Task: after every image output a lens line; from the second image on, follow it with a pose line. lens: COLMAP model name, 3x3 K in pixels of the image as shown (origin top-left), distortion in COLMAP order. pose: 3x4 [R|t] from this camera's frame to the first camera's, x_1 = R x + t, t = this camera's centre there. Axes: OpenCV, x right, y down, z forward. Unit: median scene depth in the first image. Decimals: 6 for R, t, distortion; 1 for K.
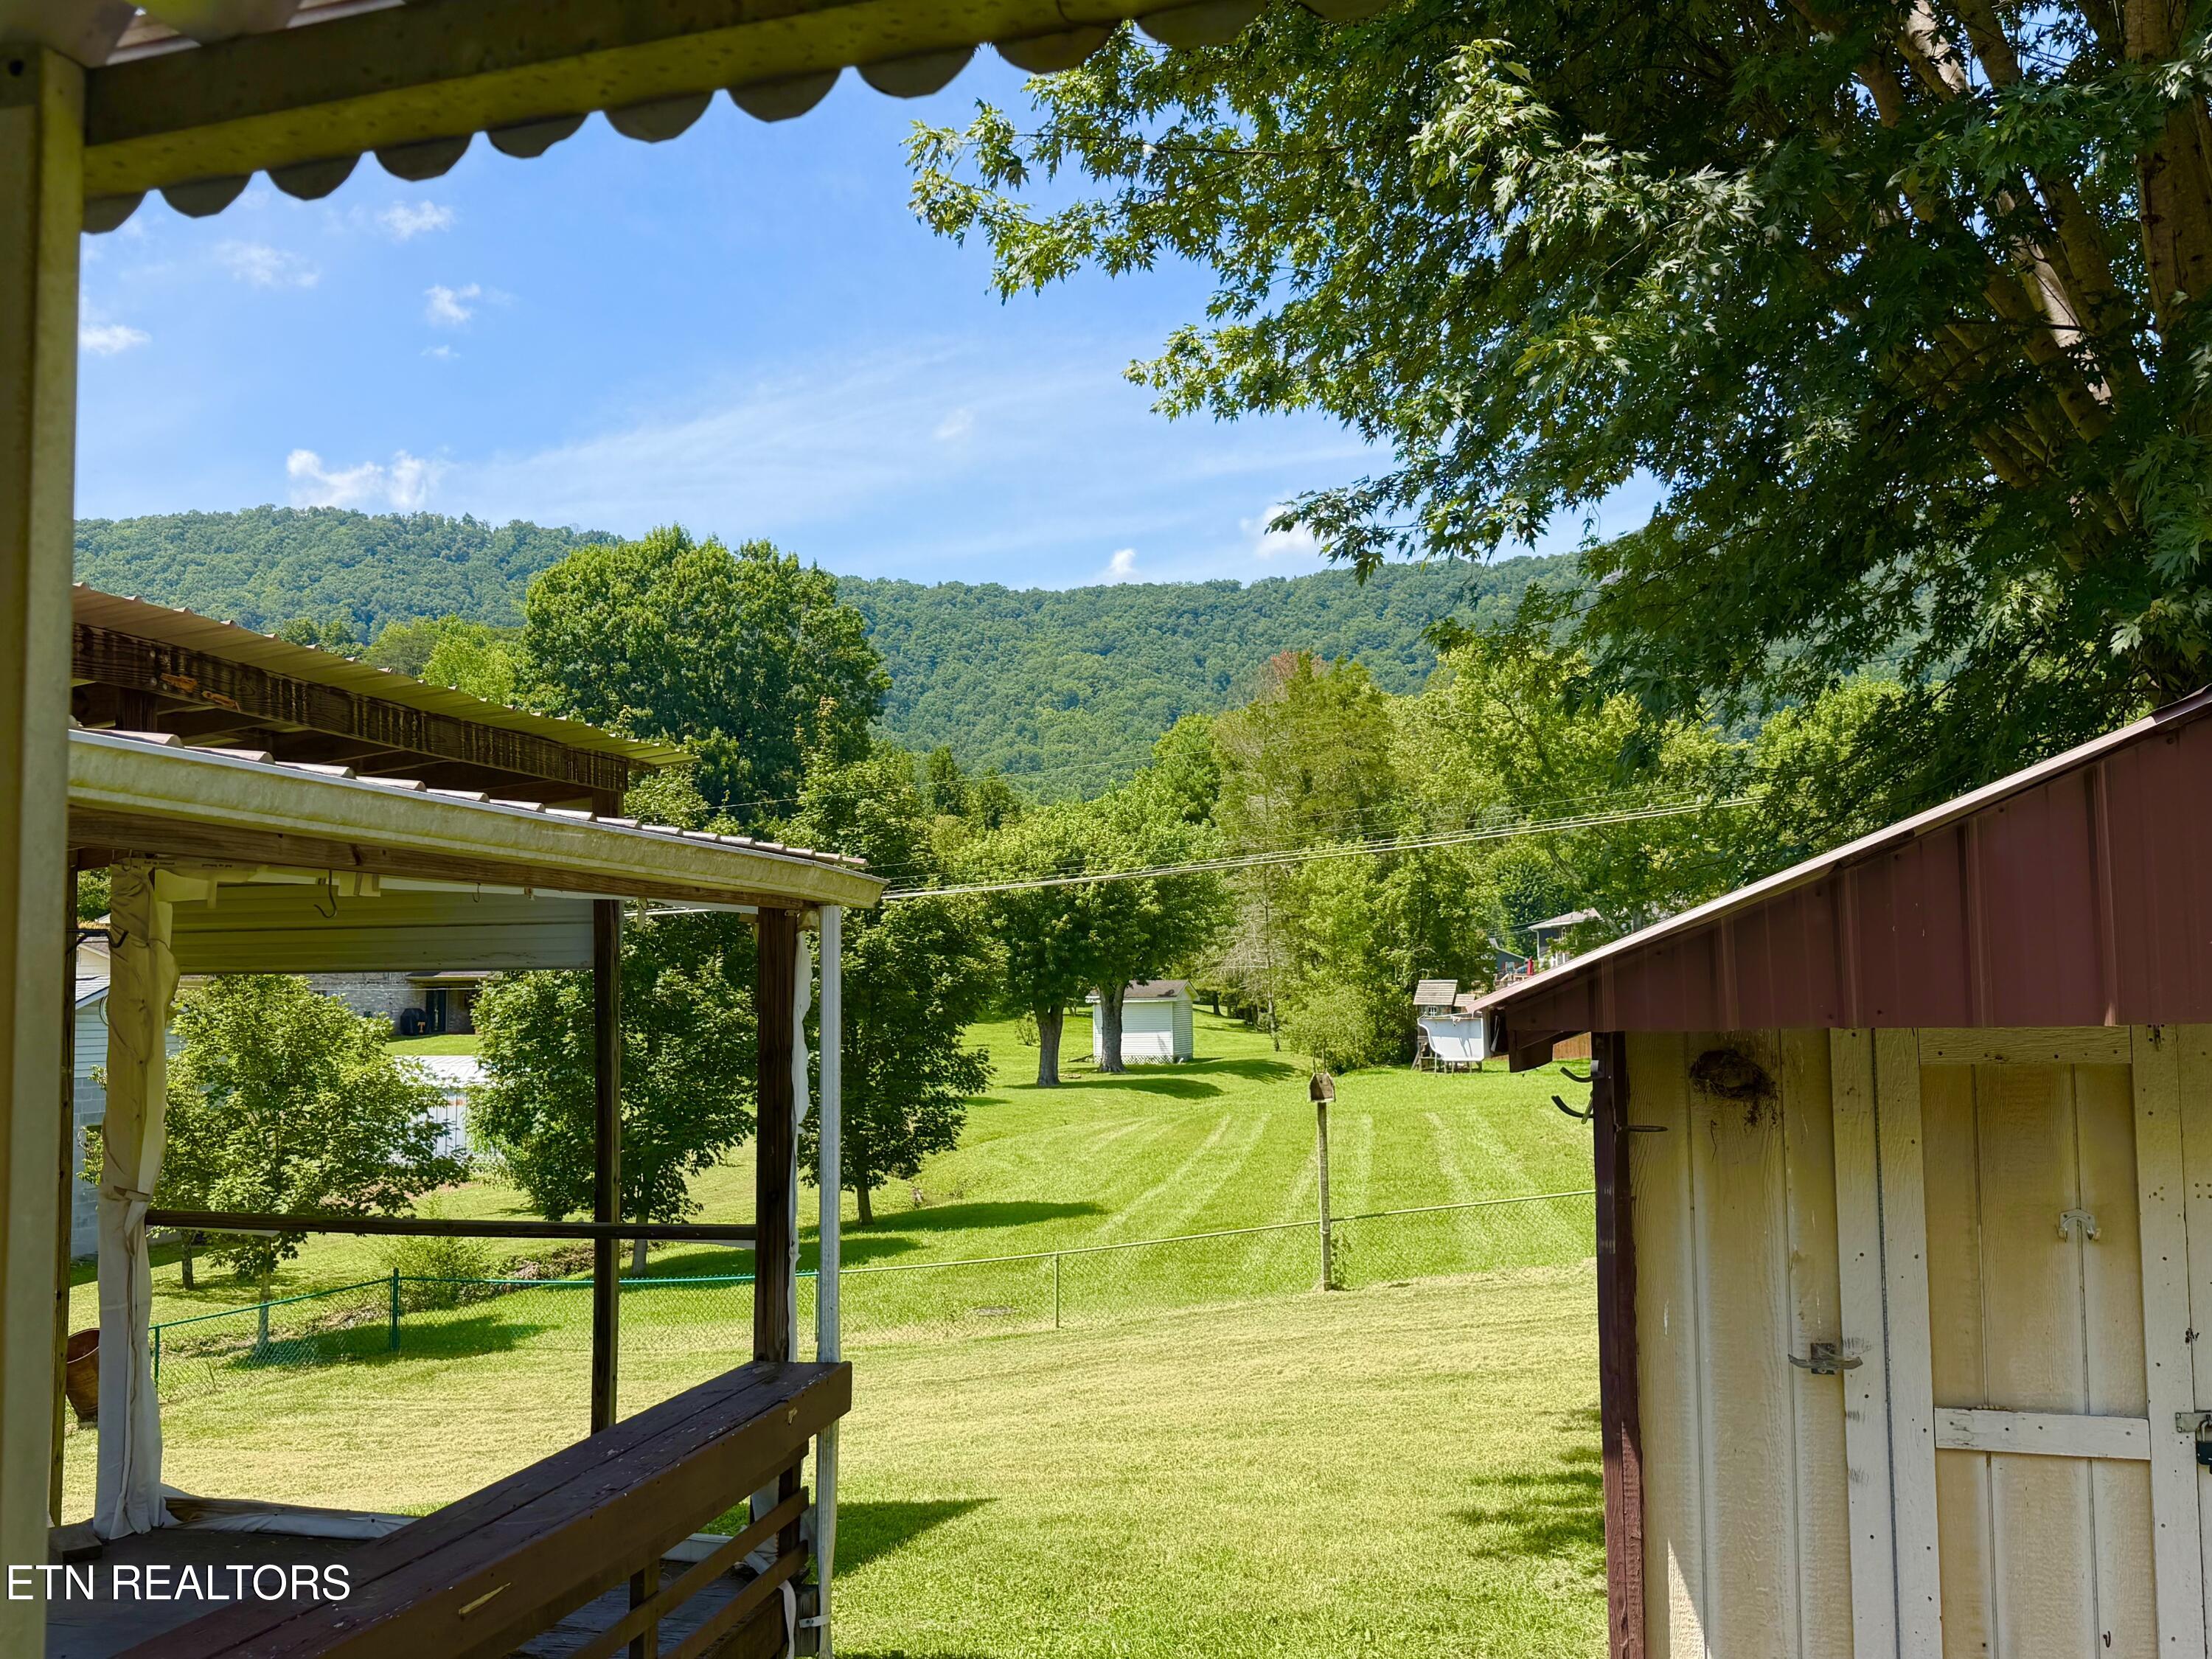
lens RADIAL K [[2080.7, 0, 1100.8], [0, 2080.7, 835.1], [0, 0, 1]] dist [0.095994, 0.000000]
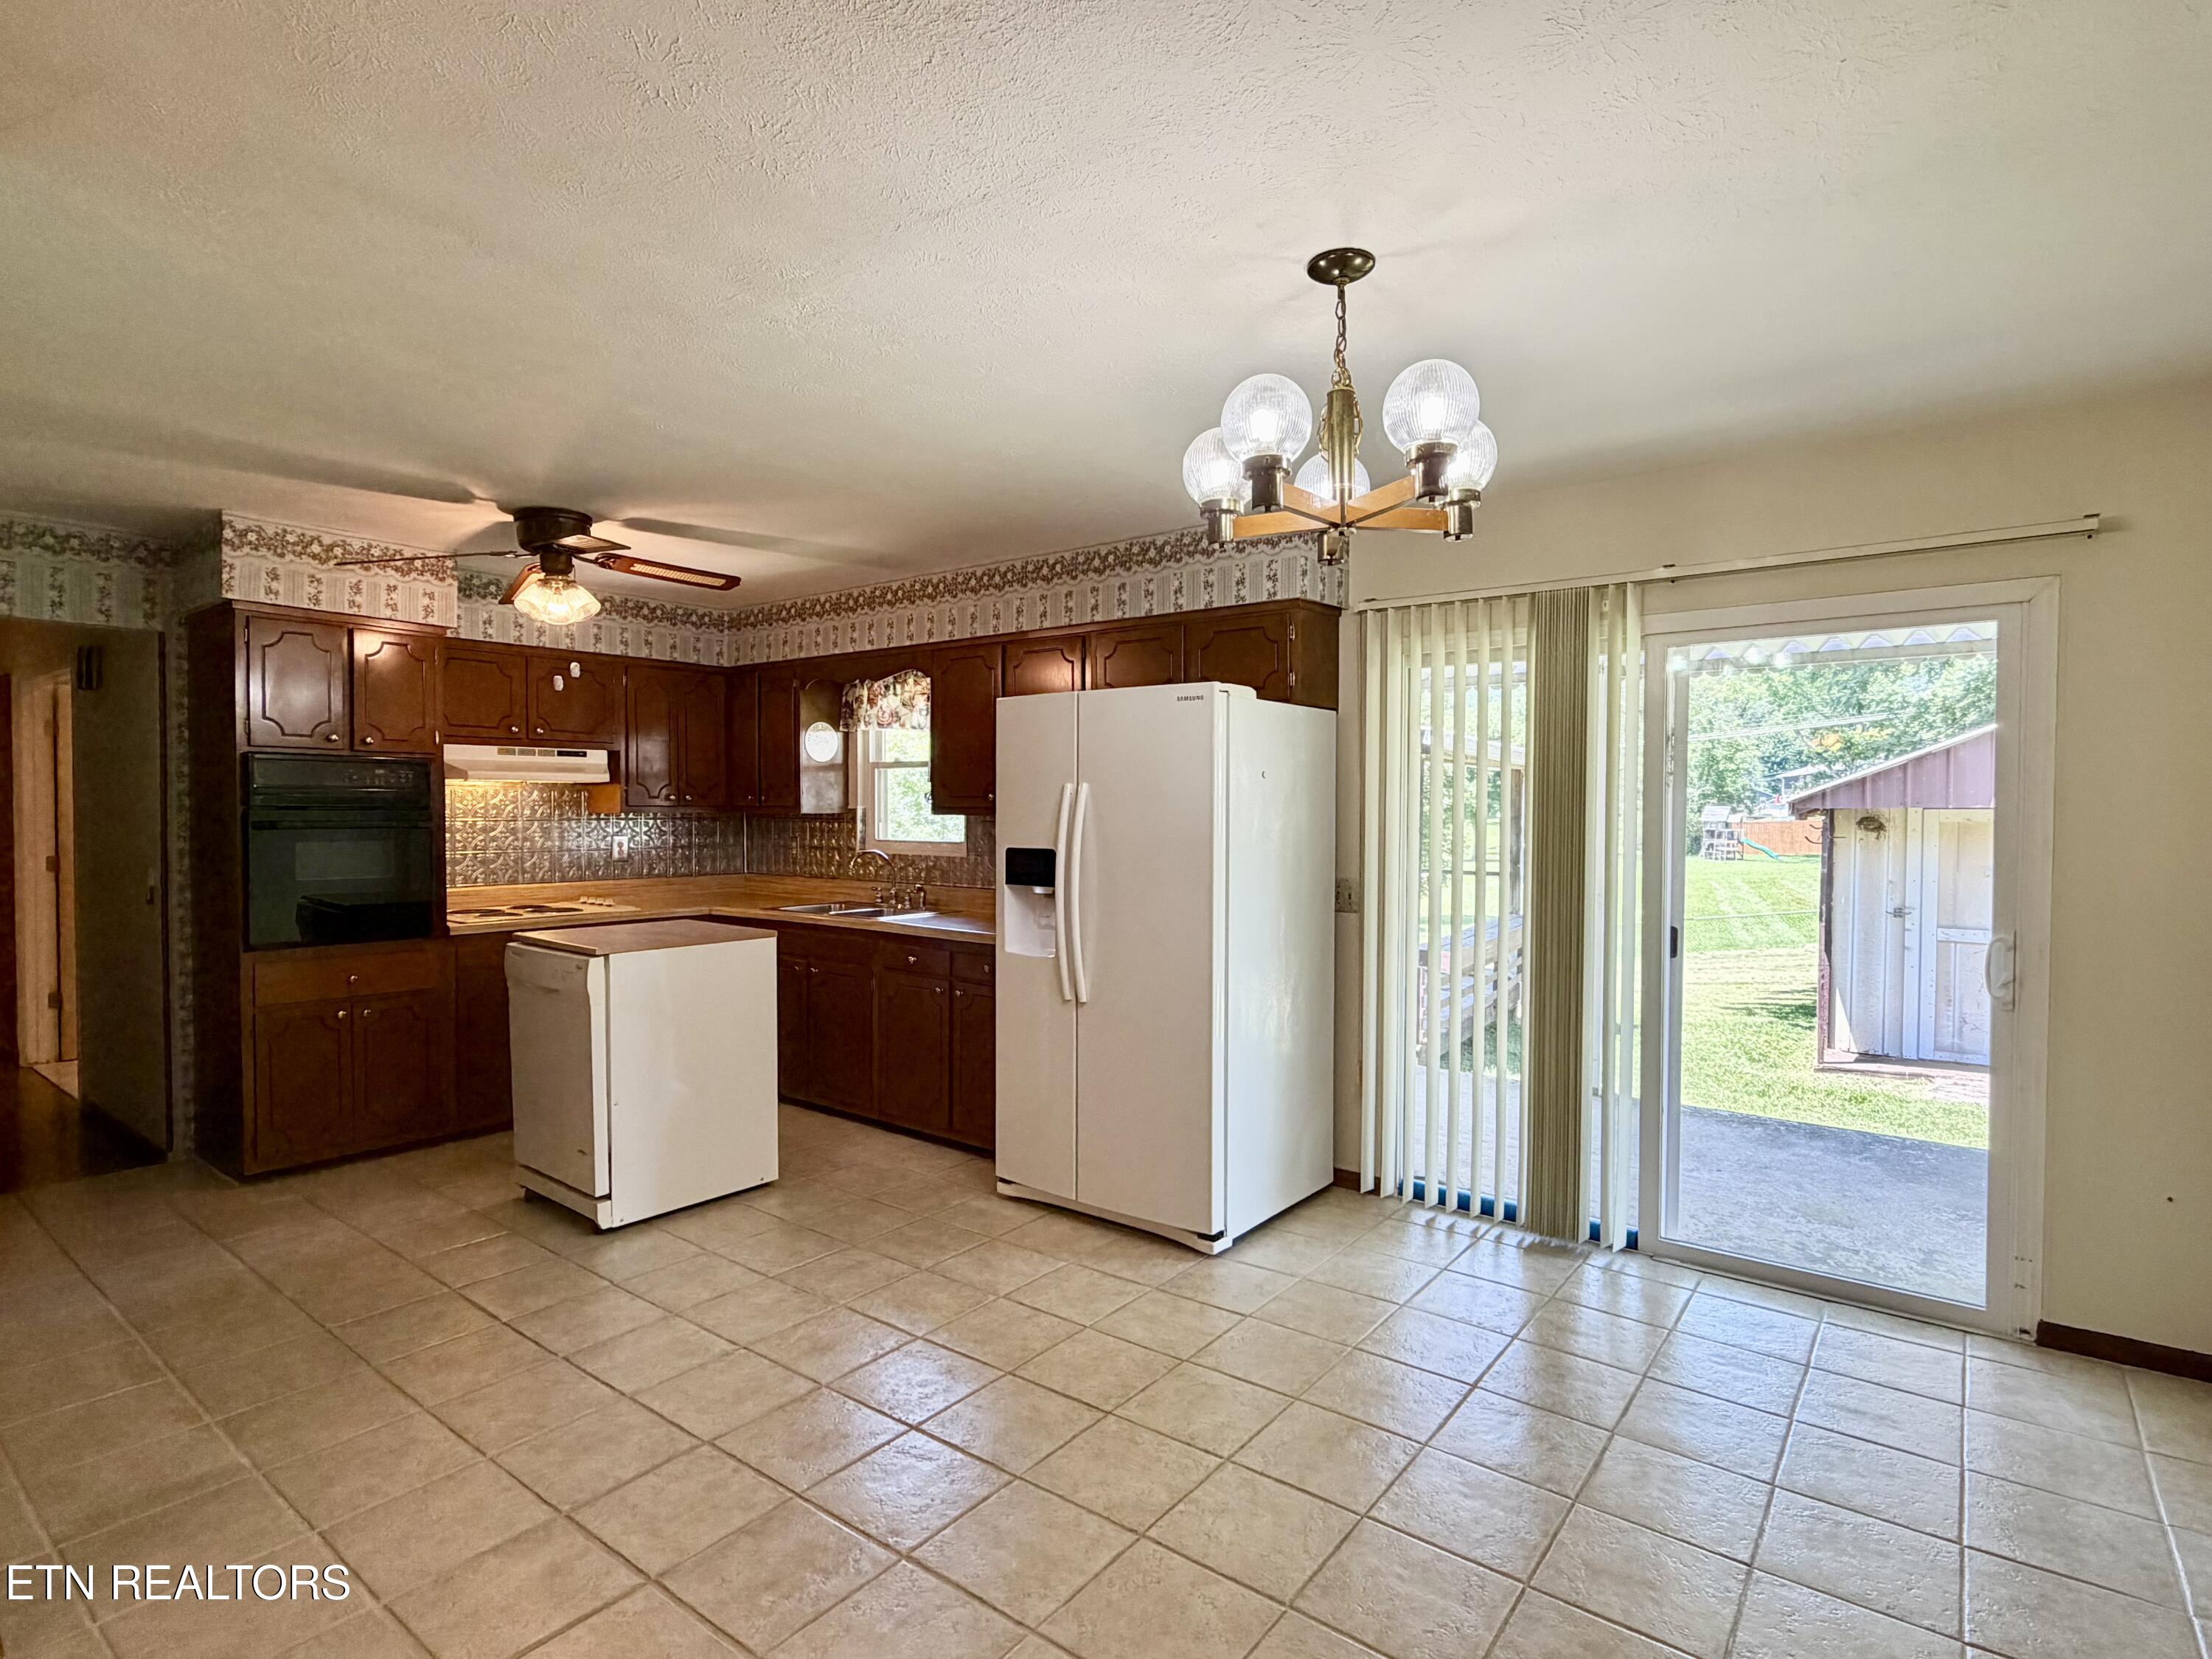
lens RADIAL K [[1139.4, 0, 1091.8], [0, 1139.4, 835.2], [0, 0, 1]] dist [0.003643, -0.000277]
pose [[0.943476, 0.021571, -0.330739, -0.030564], [0.010905, 0.995320, 0.096021, -0.006308], [0.331263, -0.094200, 0.938824, -0.127603]]
